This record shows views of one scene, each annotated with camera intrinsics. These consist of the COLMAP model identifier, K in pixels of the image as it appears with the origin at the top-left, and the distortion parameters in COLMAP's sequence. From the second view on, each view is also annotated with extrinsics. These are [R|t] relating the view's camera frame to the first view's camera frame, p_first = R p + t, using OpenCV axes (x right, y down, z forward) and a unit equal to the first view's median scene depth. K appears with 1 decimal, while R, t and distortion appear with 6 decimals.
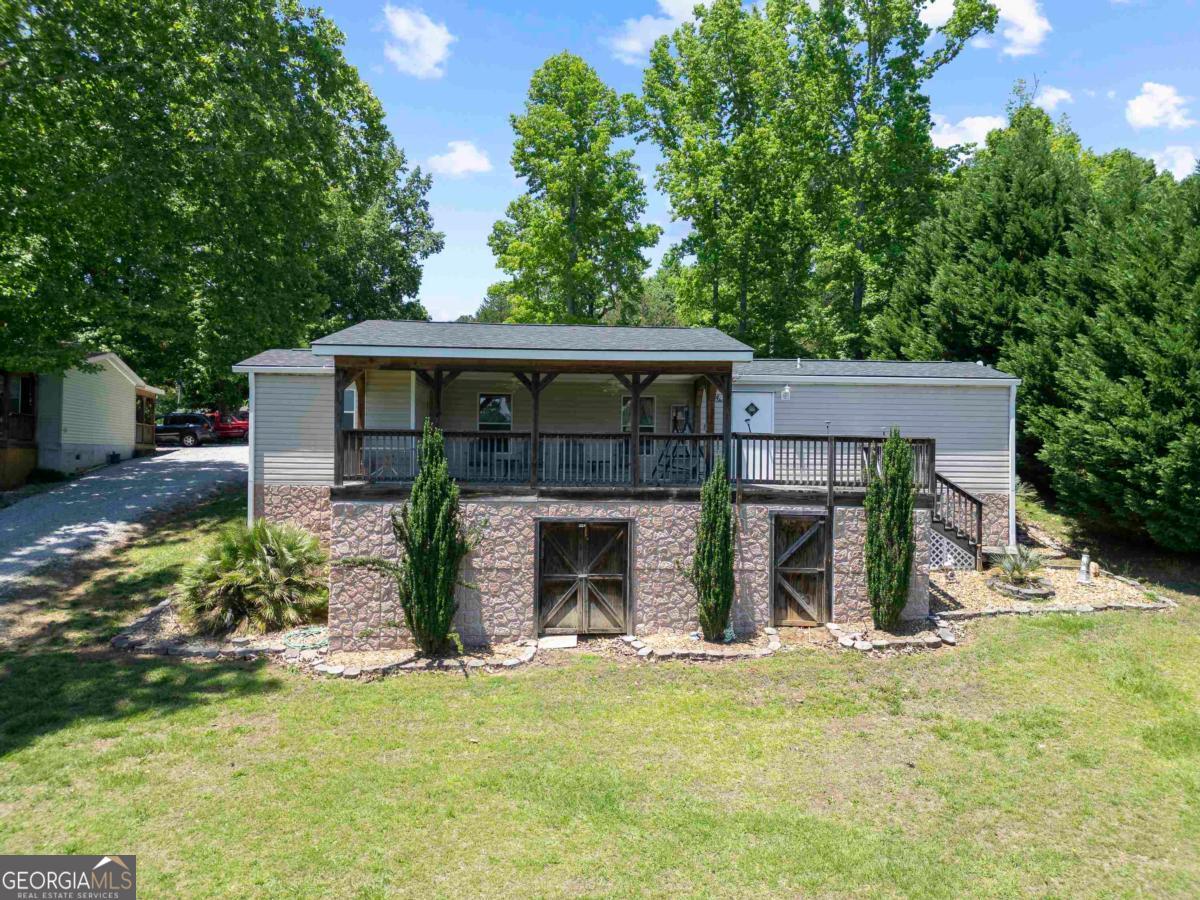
lens RADIAL K [[842.8, 0, 596.3], [0, 842.8, 445.5], [0, 0, 1]] dist [0.083802, -0.083969]
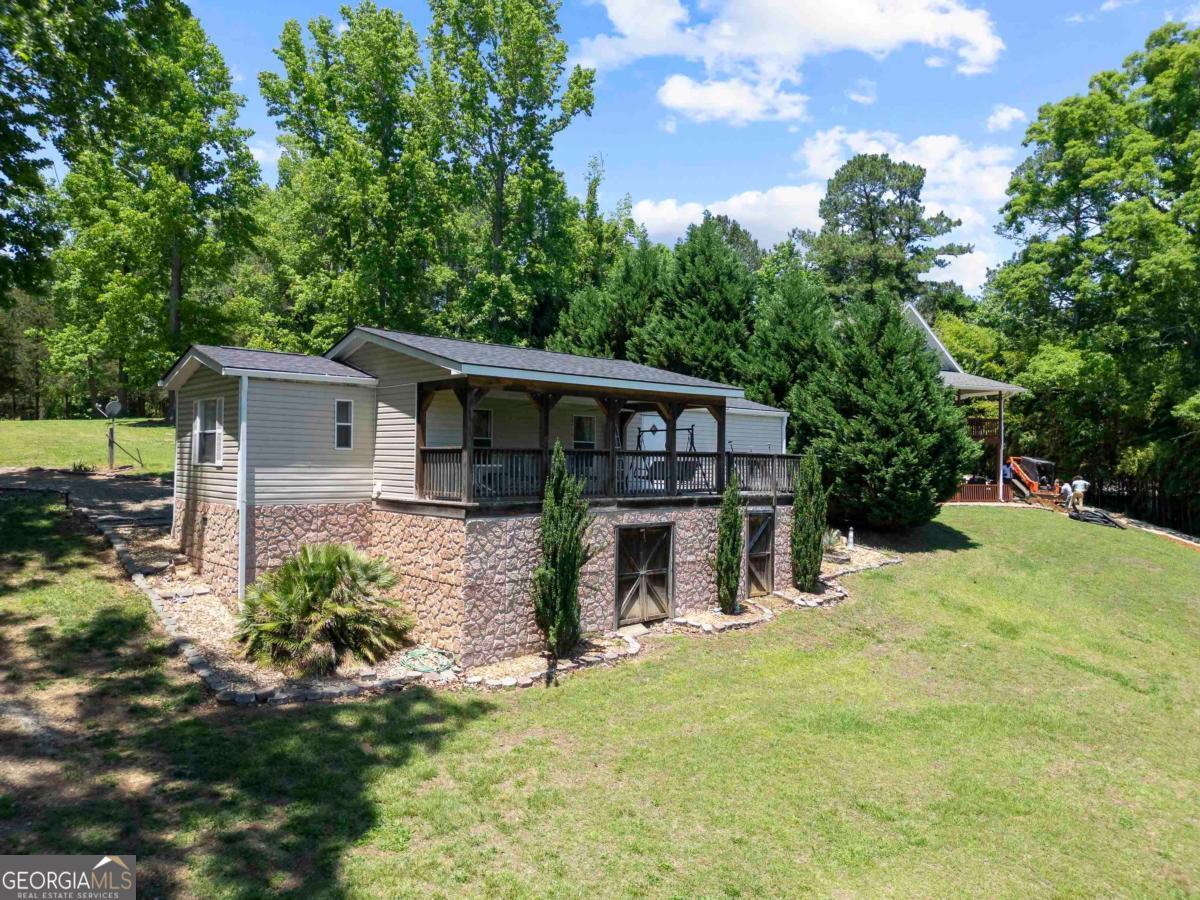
lens RADIAL K [[836.8, 0, 600.0], [0, 836.8, 450.0], [0, 0, 1]] dist [0.126355, -0.163990]
pose [[0.776315, 0.005830, 0.630319, -0.785390], [-0.009635, 0.999950, 0.002618, -0.018984], [-0.630272, -0.008106, 0.776332, 0.125151]]
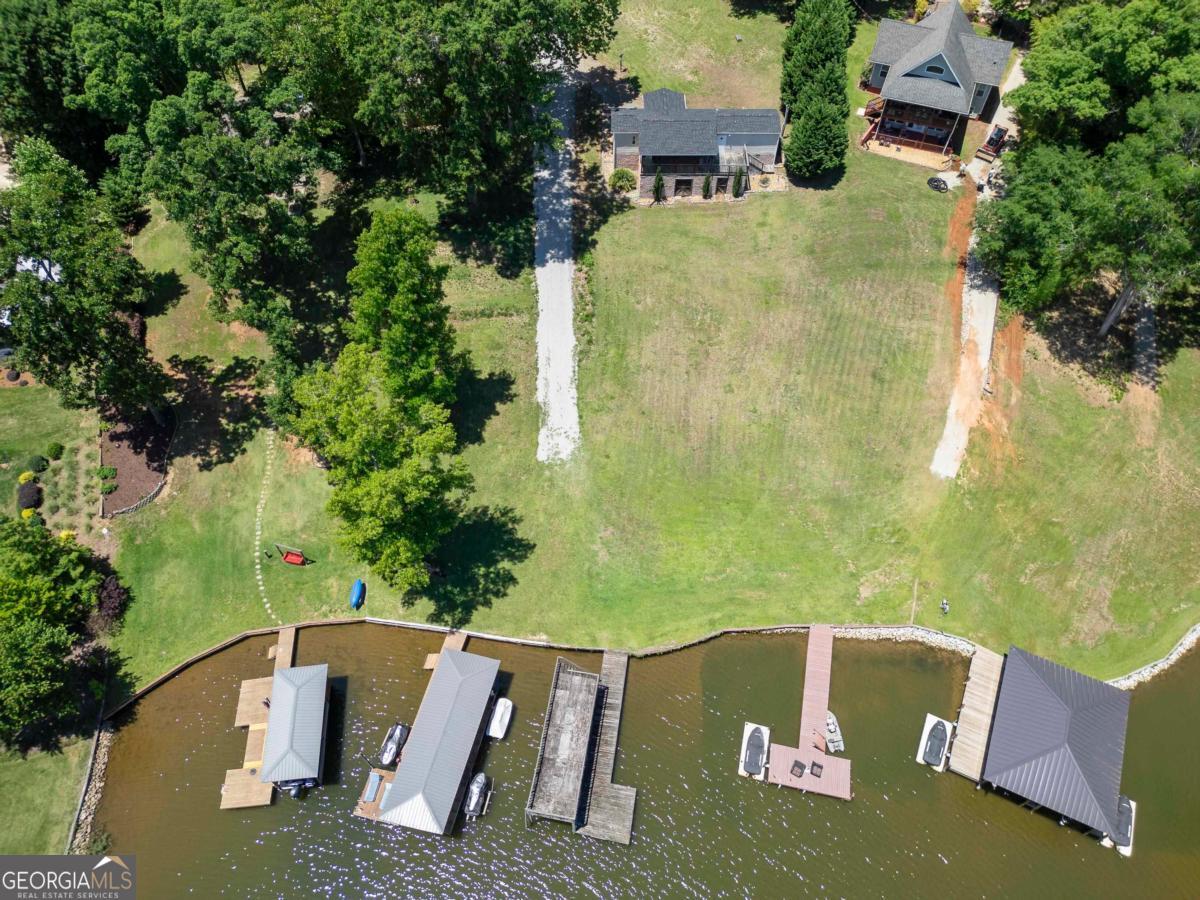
lens RADIAL K [[836.8, 0, 600.0], [0, 836.8, 450.0], [0, 0, 1]] dist [0.126355, -0.163990]
pose [[0.999272, 0.033864, -0.017557, -0.408808], [-0.006397, 0.602525, 0.798074, -3.277982], [0.037605, -0.797381, 0.602303, -3.821901]]
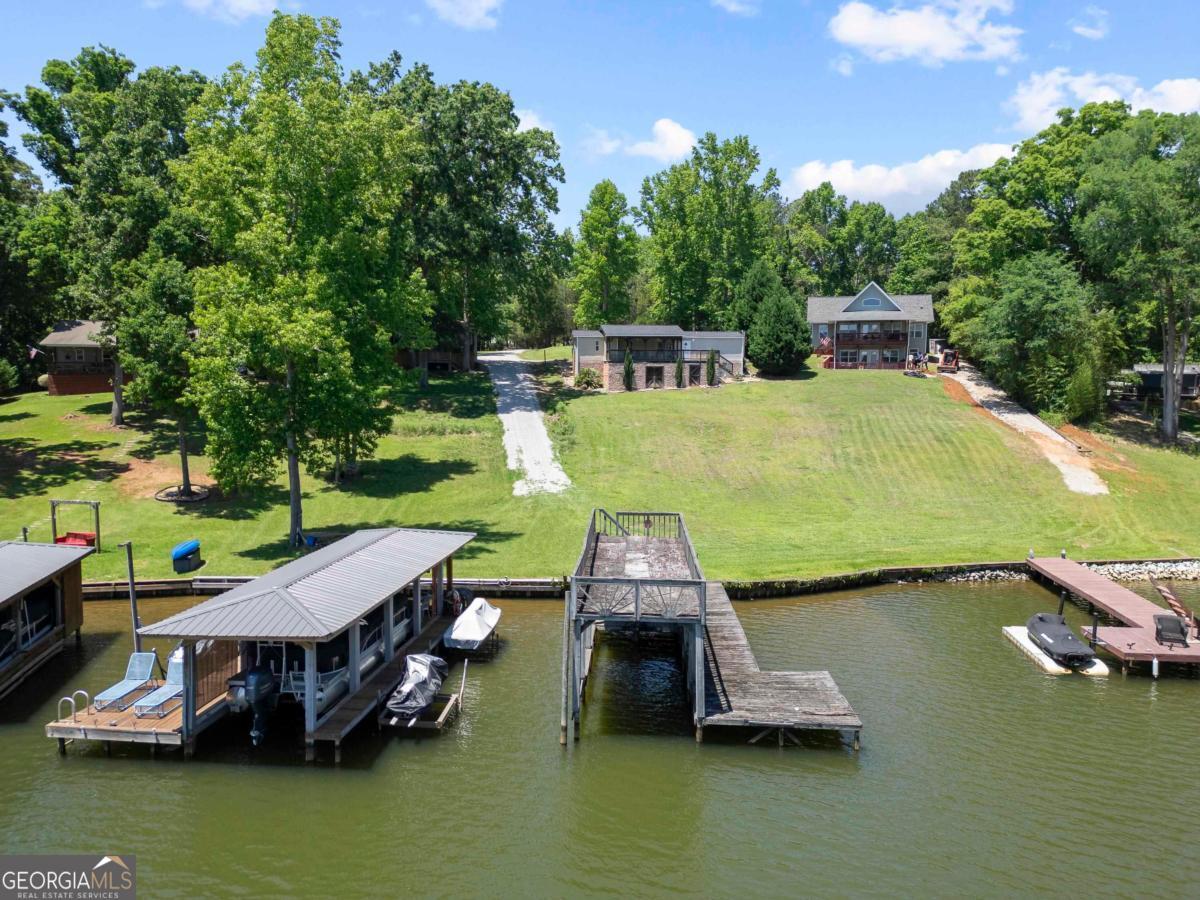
lens RADIAL K [[836.8, 0, 600.0], [0, 836.8, 450.0], [0, 0, 1]] dist [0.126355, -0.163990]
pose [[0.996475, -0.018530, 0.081819, -0.781022], [0.009940, 0.994510, 0.104169, 0.056836], [-0.083300, -0.102989, 0.991188, -4.165126]]
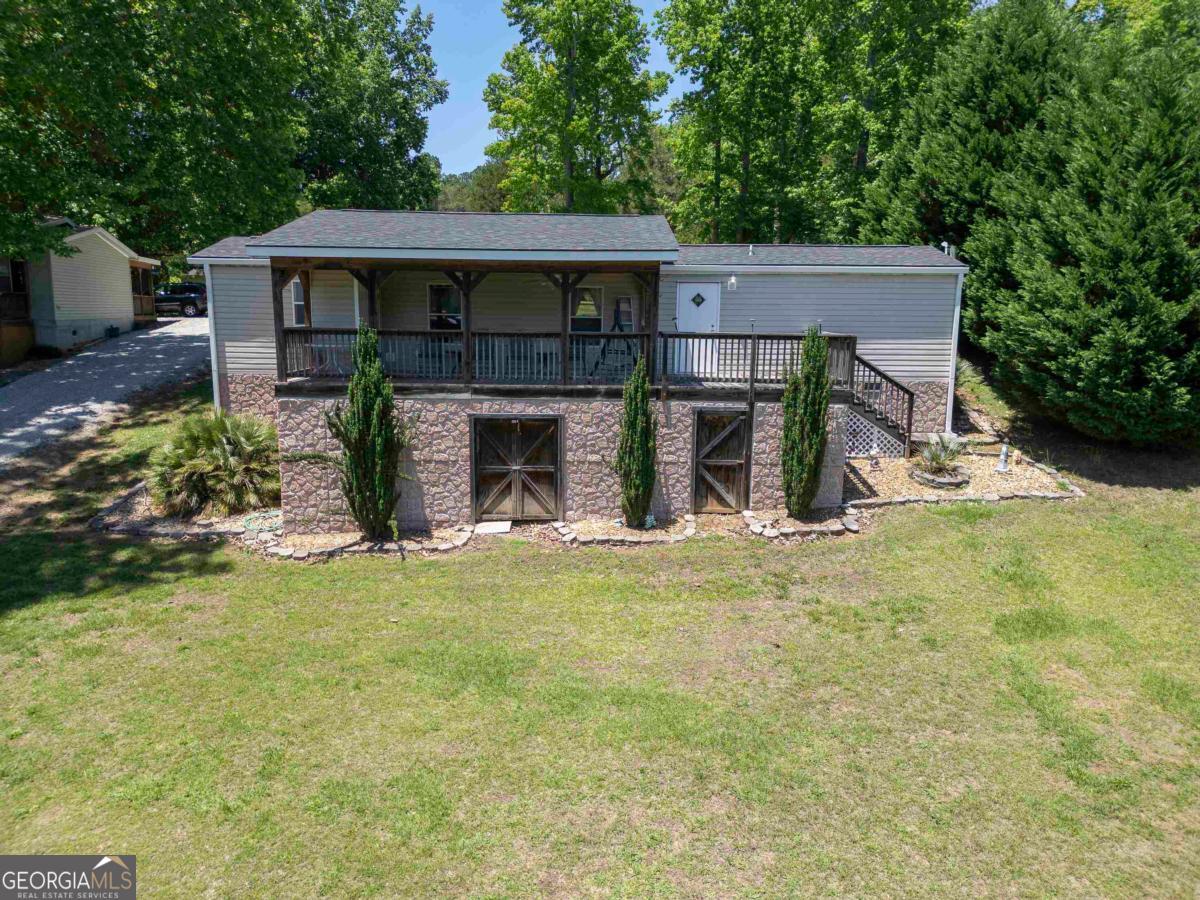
lens RADIAL K [[842.8, 0, 596.3], [0, 842.8, 445.5], [0, 0, 1]] dist [0.083802, -0.083969]
pose [[0.999373, 0.004209, -0.035164, 0.120267], [0.001828, 0.985461, 0.169894, -0.052825], [0.035368, -0.169852, 0.984835, -0.041514]]
